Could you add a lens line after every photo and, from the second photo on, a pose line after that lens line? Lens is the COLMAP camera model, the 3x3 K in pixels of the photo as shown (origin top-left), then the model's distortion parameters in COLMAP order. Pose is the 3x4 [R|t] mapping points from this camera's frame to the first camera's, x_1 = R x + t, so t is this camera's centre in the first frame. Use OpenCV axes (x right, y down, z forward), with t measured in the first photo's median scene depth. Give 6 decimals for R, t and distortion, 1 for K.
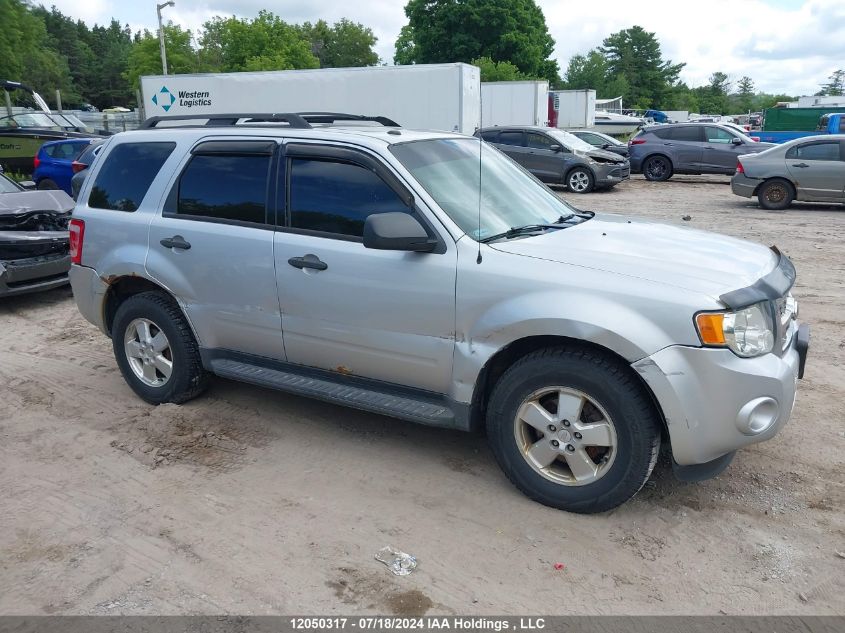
lens RADIAL K [[642.4, 0, 422.5], [0, 642.4, 316.5], [0, 0, 1]] dist [-0.008720, -0.013969]
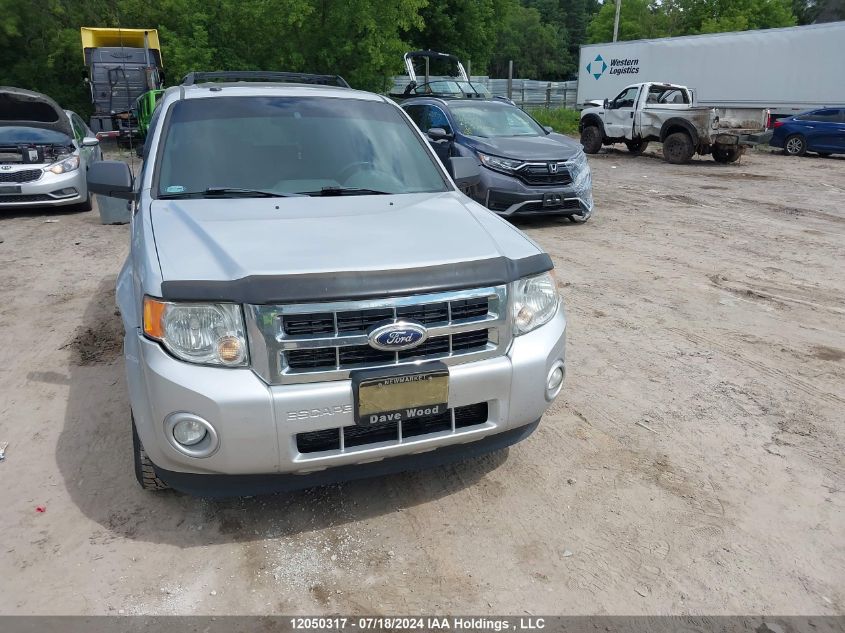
lens RADIAL K [[642.4, 0, 422.5], [0, 642.4, 316.5], [0, 0, 1]] dist [-0.008720, -0.013969]
pose [[0.760965, 0.213652, -0.612606, 0.709310], [-0.187368, 0.976360, 0.107770, -0.076799], [0.621149, 0.032774, 0.783007, 0.308022]]
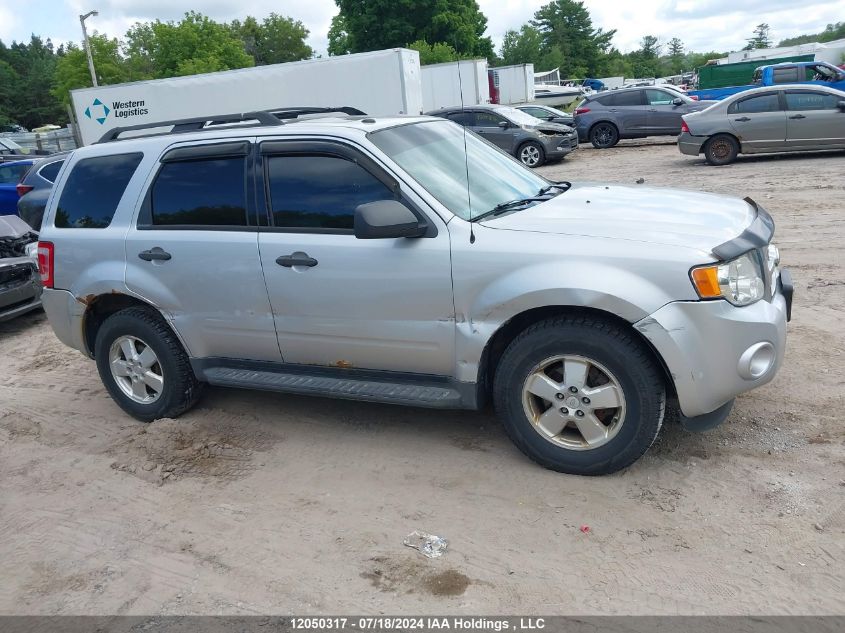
lens RADIAL K [[642.4, 0, 422.5], [0, 642.4, 316.5], [0, 0, 1]] dist [-0.008720, -0.013969]
pose [[0.992279, -0.109520, 0.058211, -0.046909], [0.108405, 0.993864, 0.021987, 0.001403], [-0.060262, -0.015507, 0.998062, -0.001715]]
